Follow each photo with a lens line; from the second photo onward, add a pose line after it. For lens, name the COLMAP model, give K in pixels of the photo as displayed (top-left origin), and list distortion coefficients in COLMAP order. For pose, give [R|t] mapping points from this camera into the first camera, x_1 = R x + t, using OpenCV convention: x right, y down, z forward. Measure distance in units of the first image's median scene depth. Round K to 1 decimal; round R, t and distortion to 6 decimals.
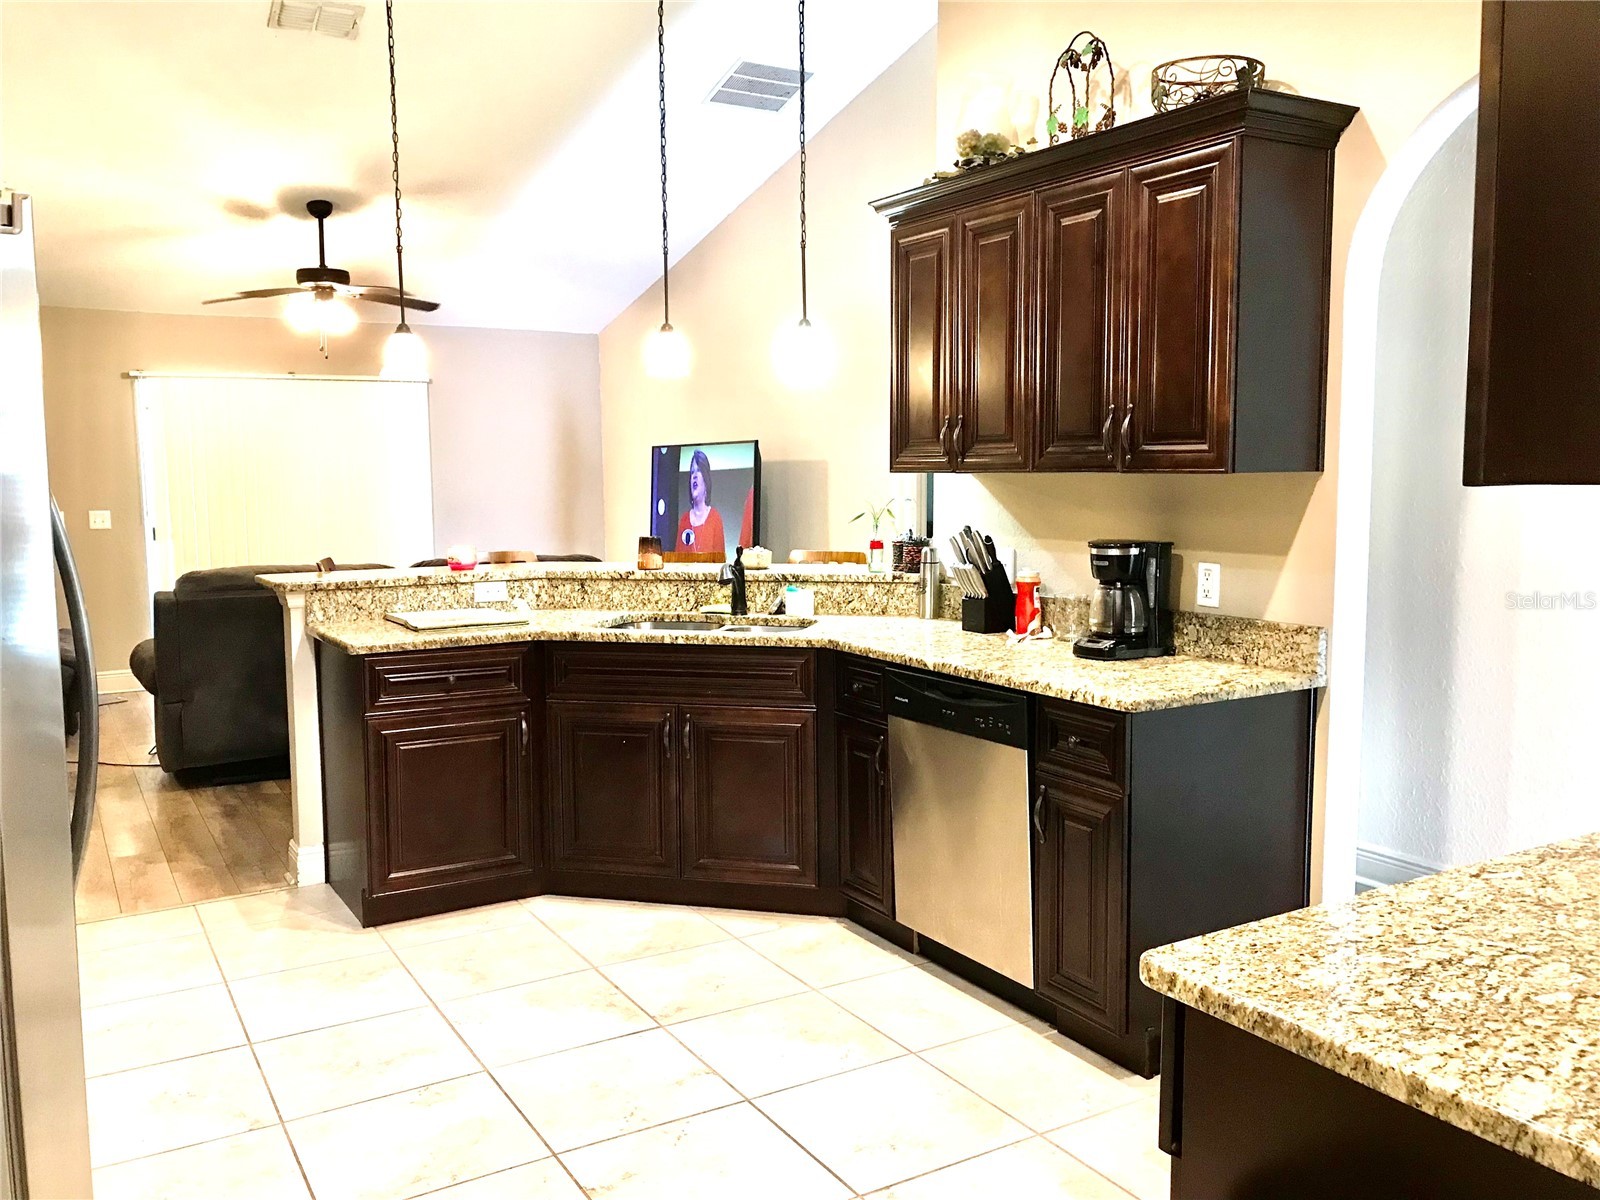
lens RADIAL K [[1323.7, 0, 800.3], [0, 1323.7, 603.1], [0, 0, 1]] dist [0.005569, 0.001382]
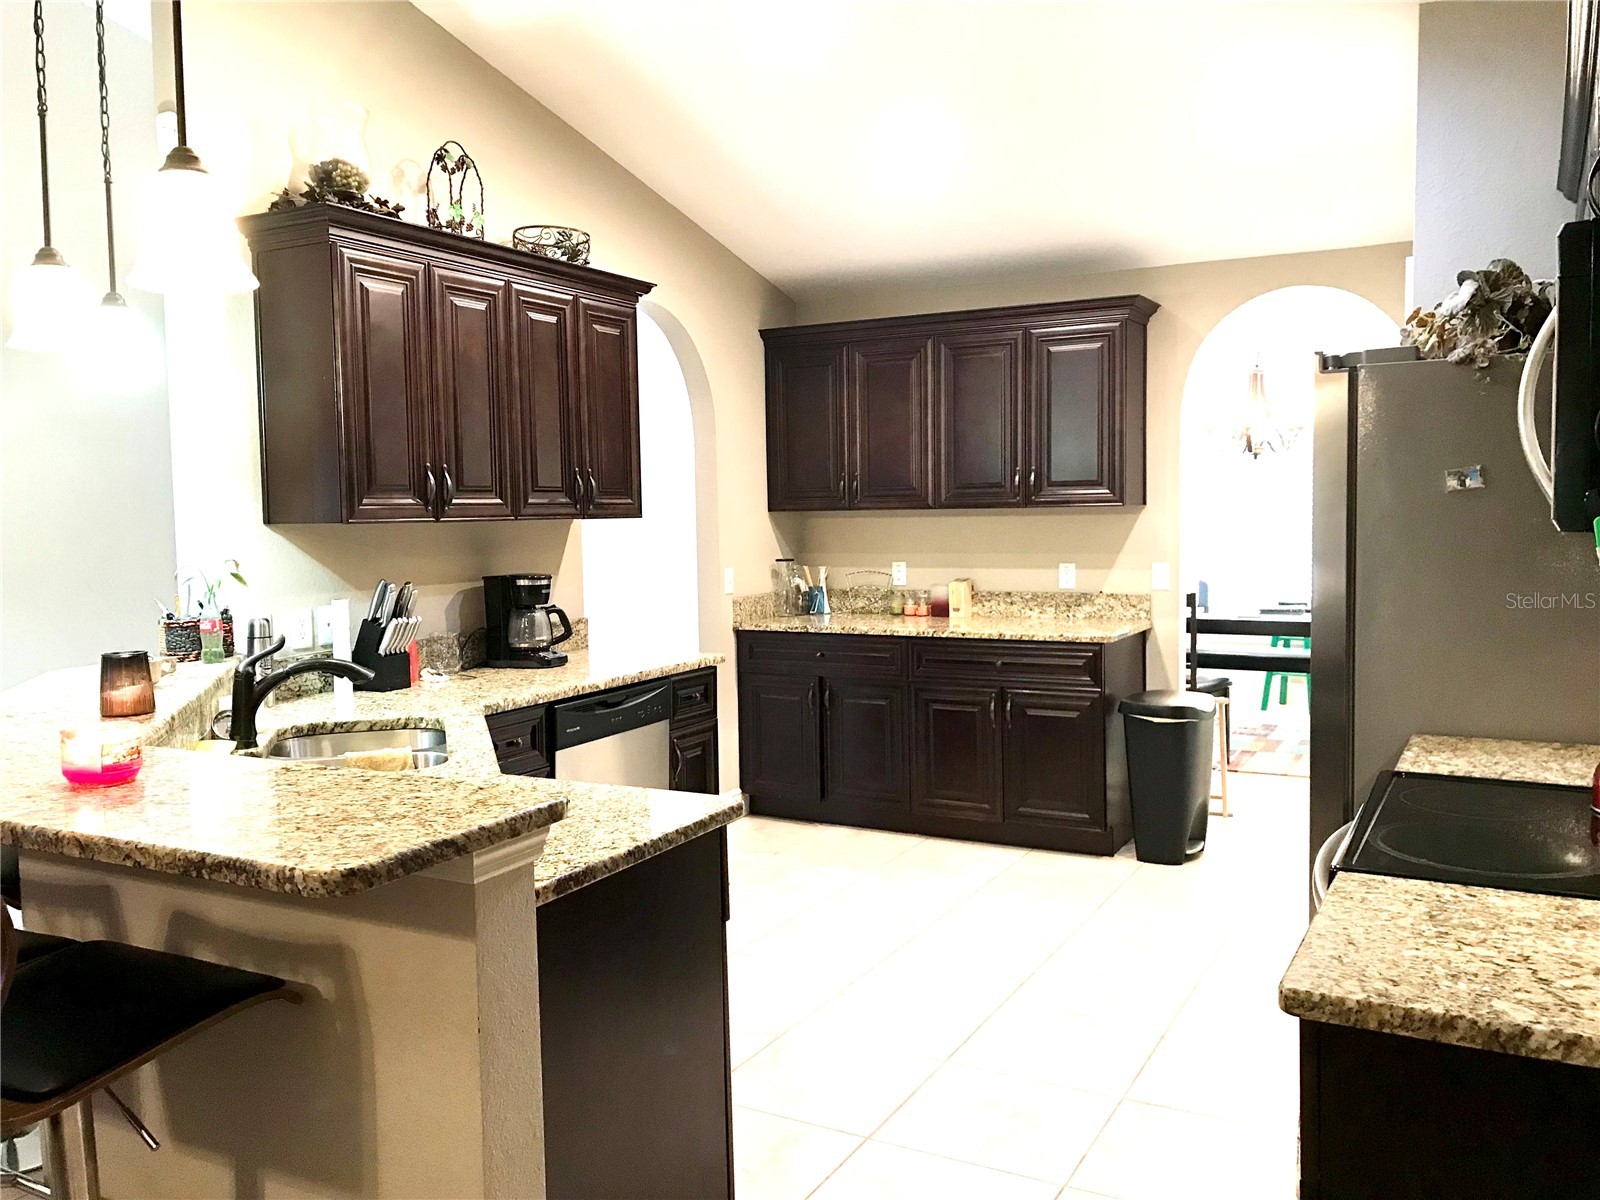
lens RADIAL K [[1323.7, 0, 800.3], [0, 1323.7, 598.2], [0, 0, 1]] dist [0.005569, 0.001382]
pose [[-0.509959, -0.050624, 0.858707, -0.981735], [0.105532, 0.987044, 0.120863, -0.149992], [-0.853700, 0.152256, -0.498010, 1.421224]]
